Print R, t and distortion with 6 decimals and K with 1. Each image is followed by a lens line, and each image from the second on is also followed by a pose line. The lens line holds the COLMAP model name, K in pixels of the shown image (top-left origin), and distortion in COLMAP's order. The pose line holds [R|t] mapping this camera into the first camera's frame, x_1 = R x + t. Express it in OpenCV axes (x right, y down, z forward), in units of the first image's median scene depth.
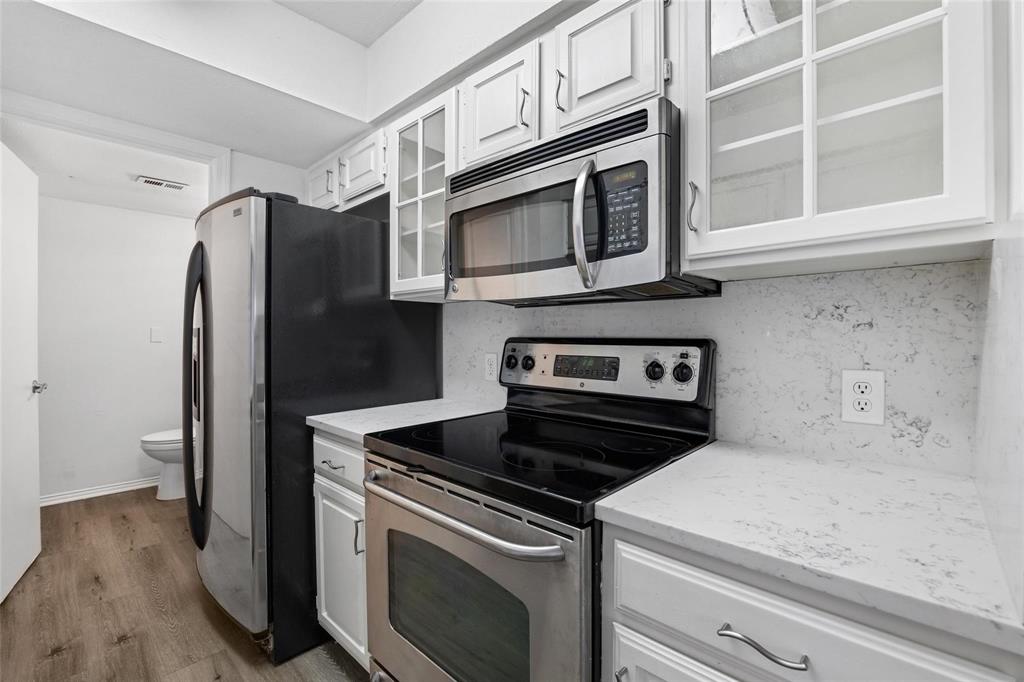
lens RADIAL K [[443.0, 0, 512.0], [0, 443.0, 341.0], [0, 0, 1]] dist [-0.000840, 0.000123]
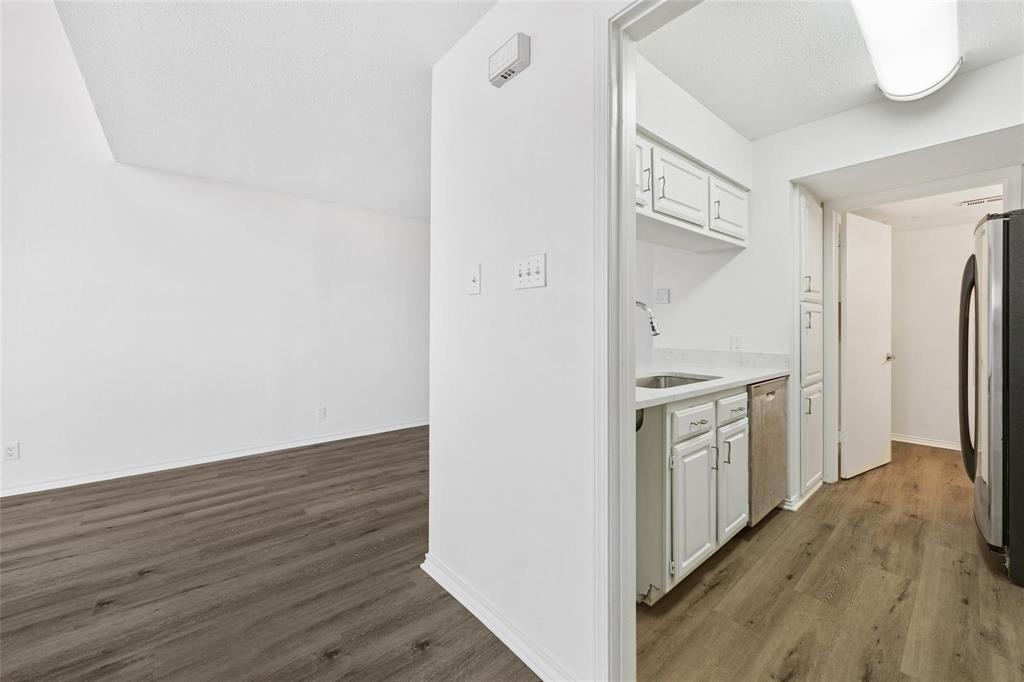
lens RADIAL K [[394.8, 0, 512.0], [0, 394.8, 341.0], [0, 0, 1]] dist [-0.001695, -0.000115]
pose [[-0.111021, 0.024887, -0.993506, 0.702639], [-0.011252, 0.999591, 0.026297, 0.028469], [0.993754, 0.014098, -0.110696, -0.296189]]
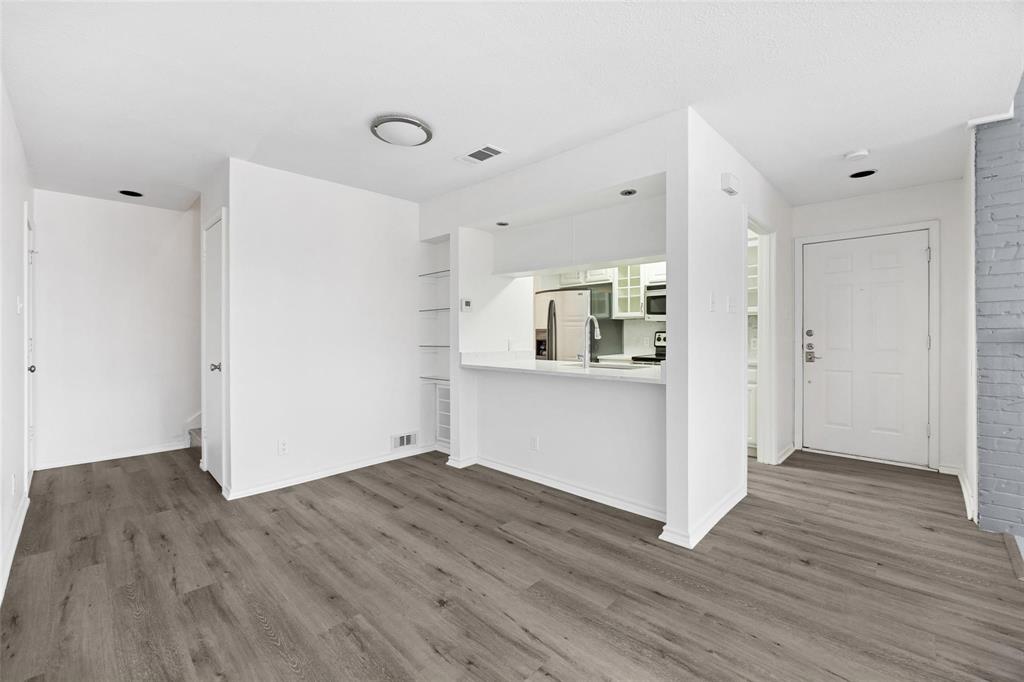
lens RADIAL K [[427.4, 0, 534.0], [0, 427.4, 339.1], [0, 0, 1]] dist [-0.010332, 0.000132]
pose [[0.999789, -0.011489, 0.017006, -1.002805], [0.011480, 0.999934, 0.000630, 0.034291], [-0.017012, -0.000435, 0.999855, -2.136083]]
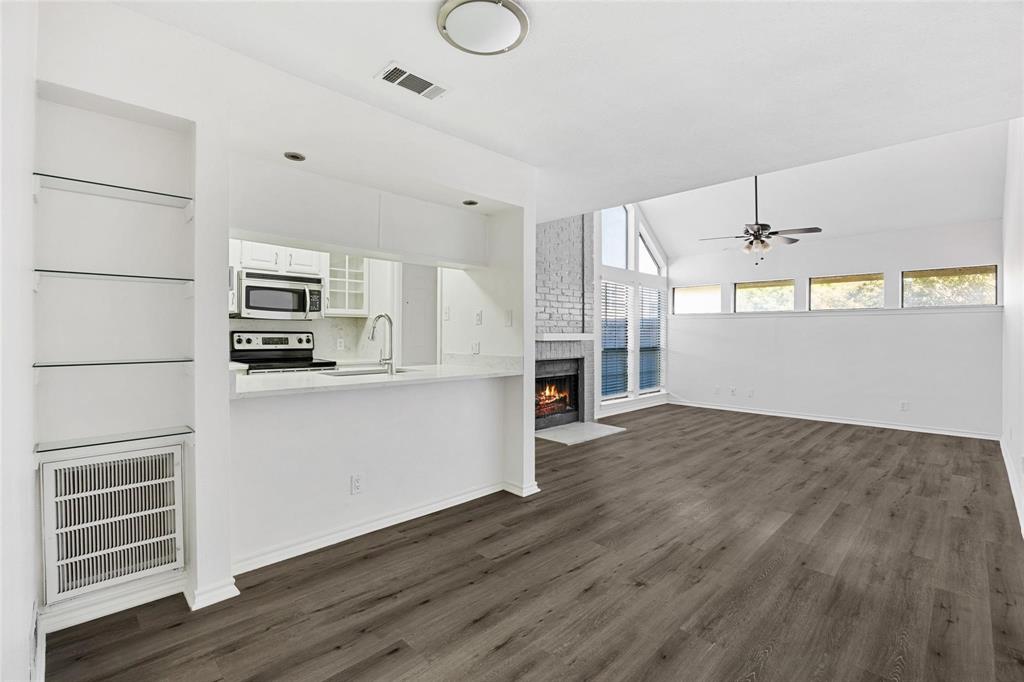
lens RADIAL K [[453.3, 0, 512.0], [0, 453.3, 341.0], [0, 0, 1]] dist [-0.003784, -0.000369]
pose [[0.026628, -0.017497, 0.999492, -2.582137], [0.003456, 0.999842, 0.017411, 0.009234], [-0.999639, 0.002991, 0.026684, -0.625295]]
